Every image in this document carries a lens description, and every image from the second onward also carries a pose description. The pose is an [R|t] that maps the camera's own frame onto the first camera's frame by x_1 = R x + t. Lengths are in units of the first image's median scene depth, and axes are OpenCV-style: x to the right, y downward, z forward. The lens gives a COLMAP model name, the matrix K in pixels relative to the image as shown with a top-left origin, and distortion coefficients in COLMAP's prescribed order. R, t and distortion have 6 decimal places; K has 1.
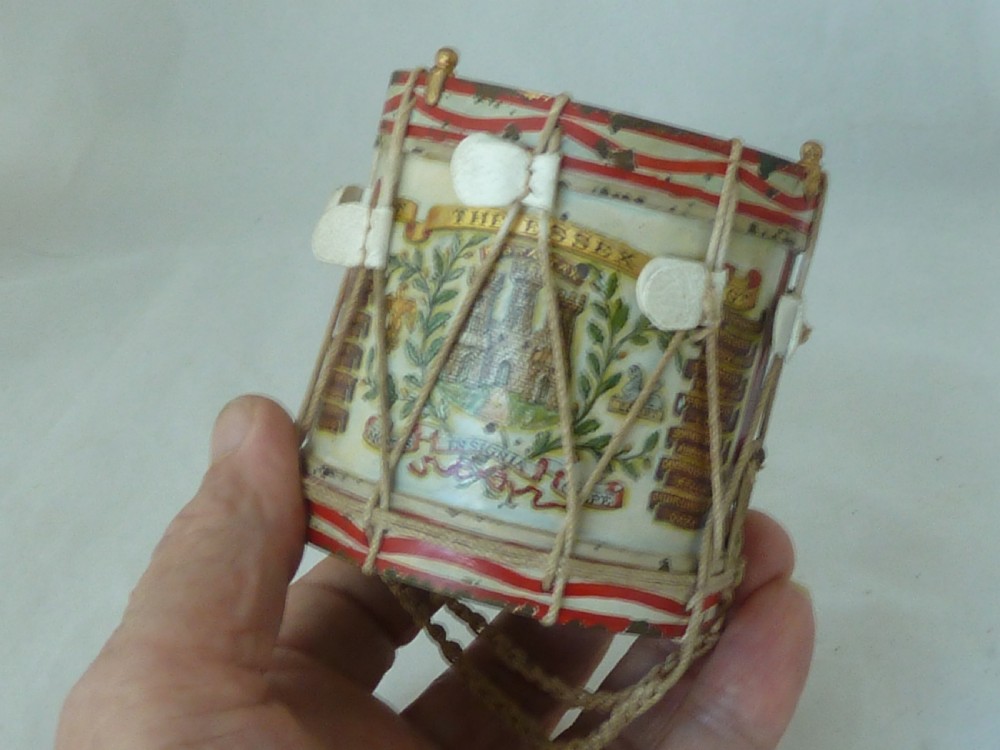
lens RADIAL K [[2210.6, 0, 499.7], [0, 2210.6, 377.0], [0, 0, 1]] dist [-0.053565, 0.000000]
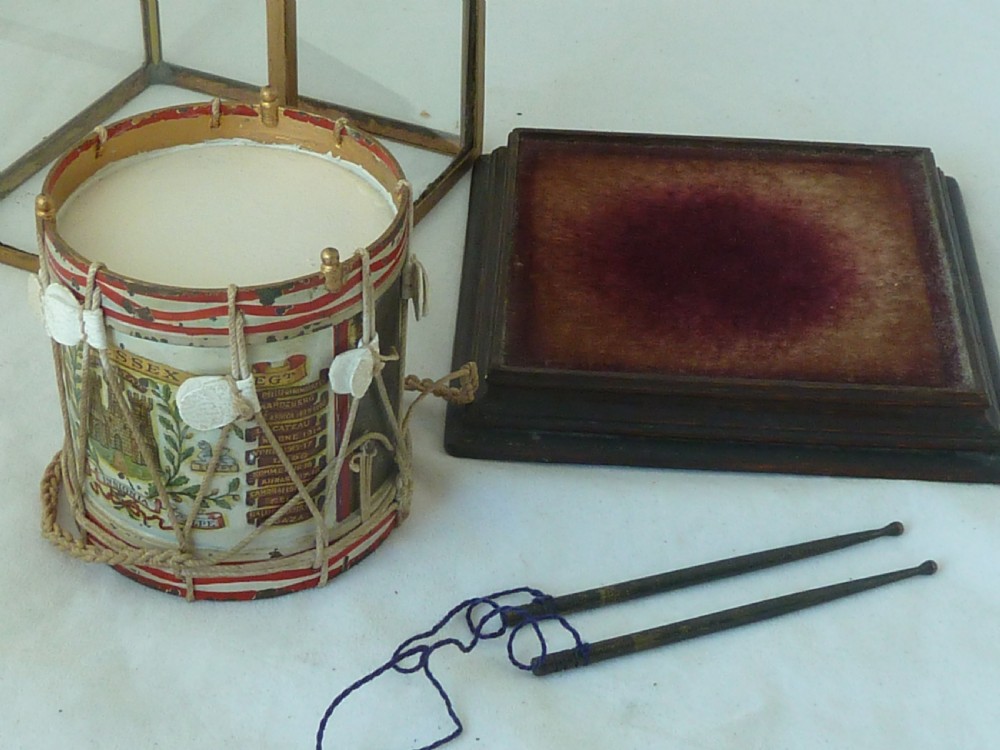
lens RADIAL K [[2210.6, 0, 498.2], [0, 2210.6, 375.6], [0, 0, 1]] dist [-0.053565, 0.000000]
pose [[0.903768, 0.048708, -0.425242, 0.765867], [0.166171, 0.875648, 0.453462, -0.596709], [0.394449, -0.480488, 0.783289, 0.067815]]
